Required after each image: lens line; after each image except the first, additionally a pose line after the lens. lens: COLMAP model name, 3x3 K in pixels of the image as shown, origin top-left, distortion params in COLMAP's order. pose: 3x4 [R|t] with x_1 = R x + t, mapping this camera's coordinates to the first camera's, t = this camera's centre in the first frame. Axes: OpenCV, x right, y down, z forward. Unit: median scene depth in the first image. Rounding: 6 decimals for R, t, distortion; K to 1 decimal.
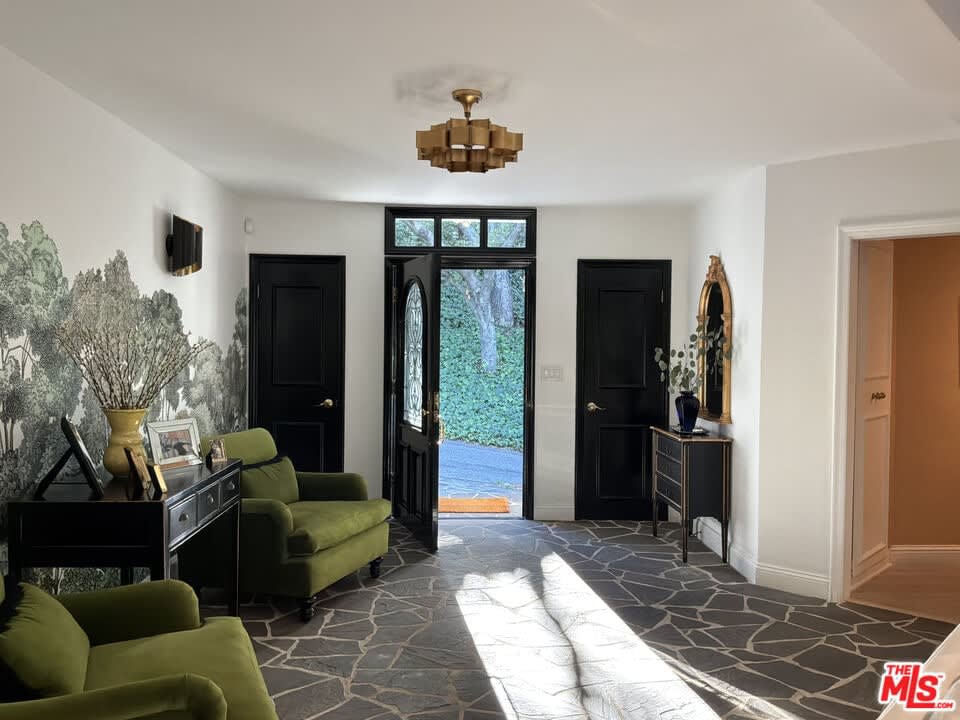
lens RADIAL K [[801.0, 0, 480.0], [0, 801.0, 360.0], [0, 0, 1]] dist [0.078072, -0.196344]
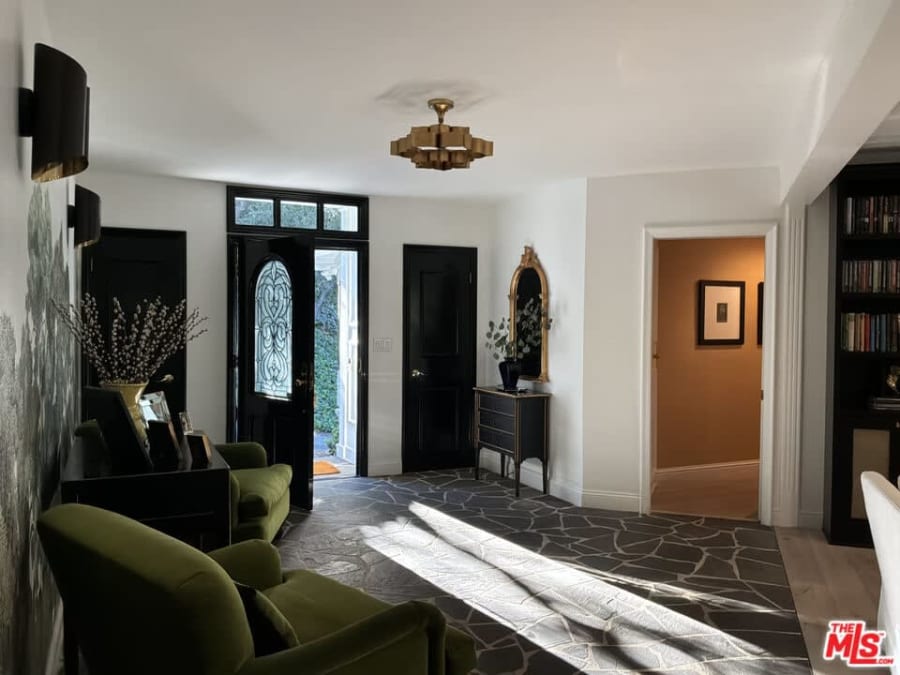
lens RADIAL K [[750.9, 0, 450.0], [0, 750.9, 337.5], [0, 0, 1]] dist [0.078072, -0.196344]
pose [[0.912512, -0.013250, 0.408835, -0.291589], [0.011507, 0.999911, 0.006724, 0.000750], [-0.408888, -0.001431, 0.912584, 0.000089]]
